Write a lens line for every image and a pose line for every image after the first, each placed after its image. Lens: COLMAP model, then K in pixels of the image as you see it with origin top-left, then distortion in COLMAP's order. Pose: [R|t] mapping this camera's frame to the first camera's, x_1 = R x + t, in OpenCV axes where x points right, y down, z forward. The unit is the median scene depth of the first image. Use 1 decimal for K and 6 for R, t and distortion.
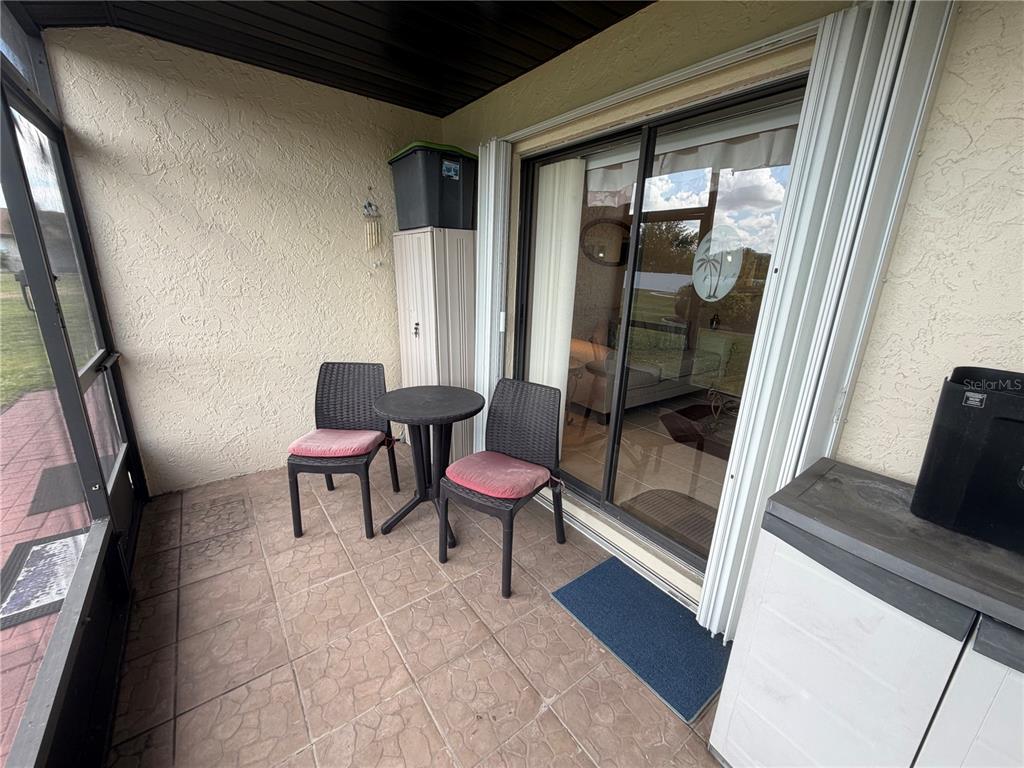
lens RADIAL K [[408.2, 0, 510.5], [0, 408.2, 383.6], [0, 0, 1]] dist [0.000230, -0.000172]
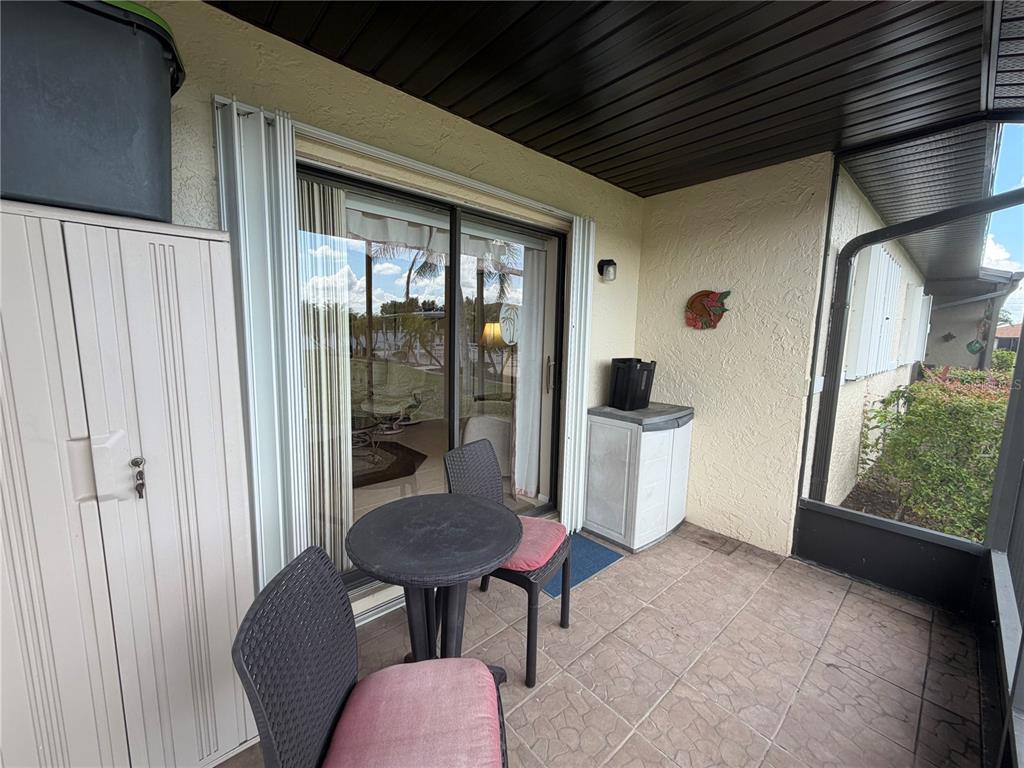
lens RADIAL K [[408.2, 0, 510.5], [0, 408.2, 383.6], [0, 0, 1]] dist [0.000230, -0.000172]
pose [[-0.083456, -0.158370, 0.983847, -0.974448], [0.240638, 0.954870, 0.174118, -0.313992], [-0.967020, 0.251282, -0.041580, 1.053506]]
